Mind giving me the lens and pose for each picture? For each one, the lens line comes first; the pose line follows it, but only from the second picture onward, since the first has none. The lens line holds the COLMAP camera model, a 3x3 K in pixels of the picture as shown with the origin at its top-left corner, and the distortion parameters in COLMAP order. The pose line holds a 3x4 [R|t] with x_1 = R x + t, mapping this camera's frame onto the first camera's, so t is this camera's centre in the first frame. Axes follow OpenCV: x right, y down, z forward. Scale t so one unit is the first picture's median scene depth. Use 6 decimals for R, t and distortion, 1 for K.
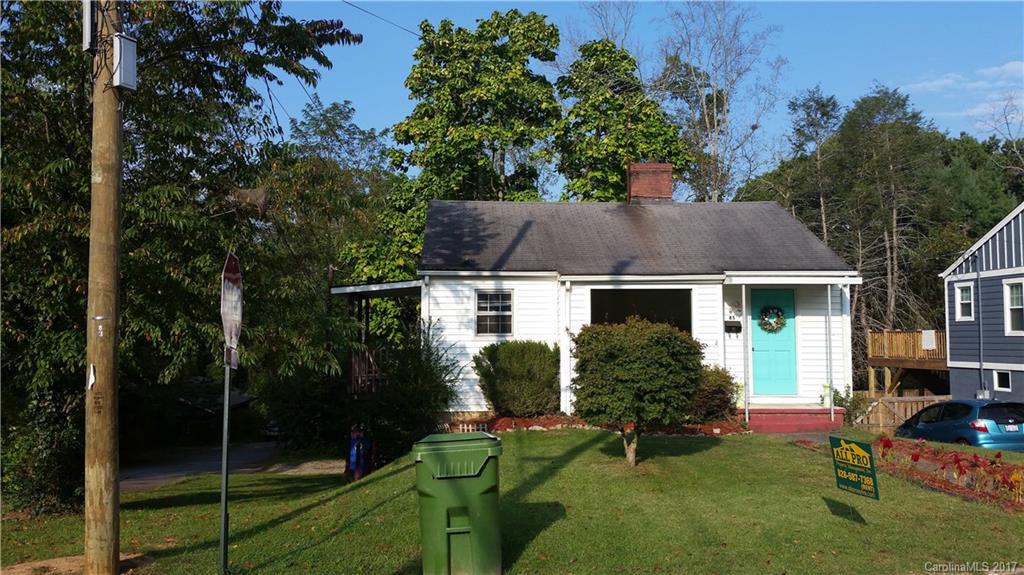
lens RADIAL K [[813.4, 0, 512.0], [0, 813.4, 287.5], [0, 0, 1]] dist [0.098975, -0.213659]
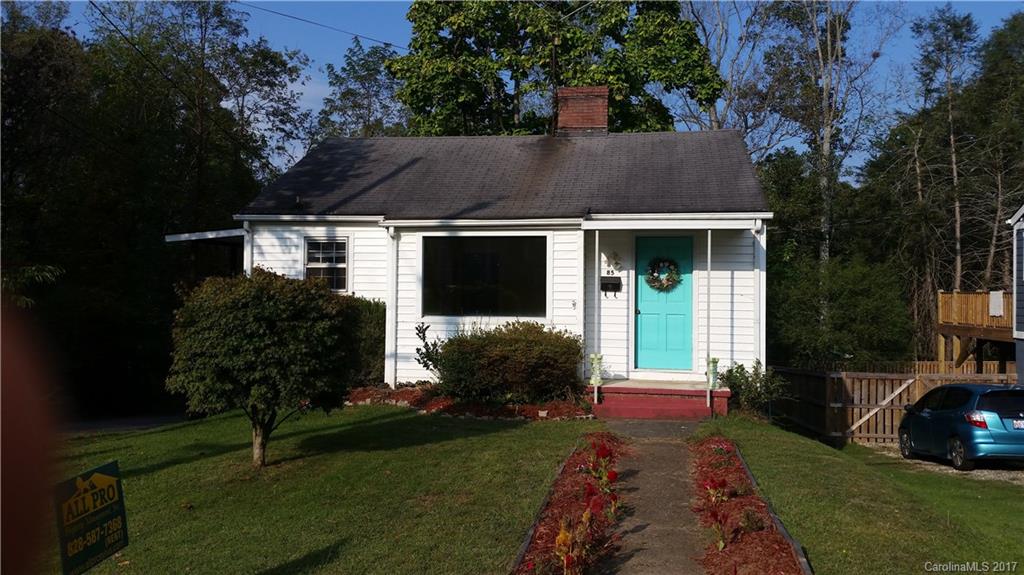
lens RADIAL K [[813.4, 0, 512.0], [0, 813.4, 287.5], [0, 0, 1]] dist [0.098975, -0.213659]
pose [[0.978709, 0.011662, -0.204920, 0.339396], [-0.000516, 0.998521, 0.054357, 0.008433], [0.205251, -0.053094, 0.977268, 0.204566]]
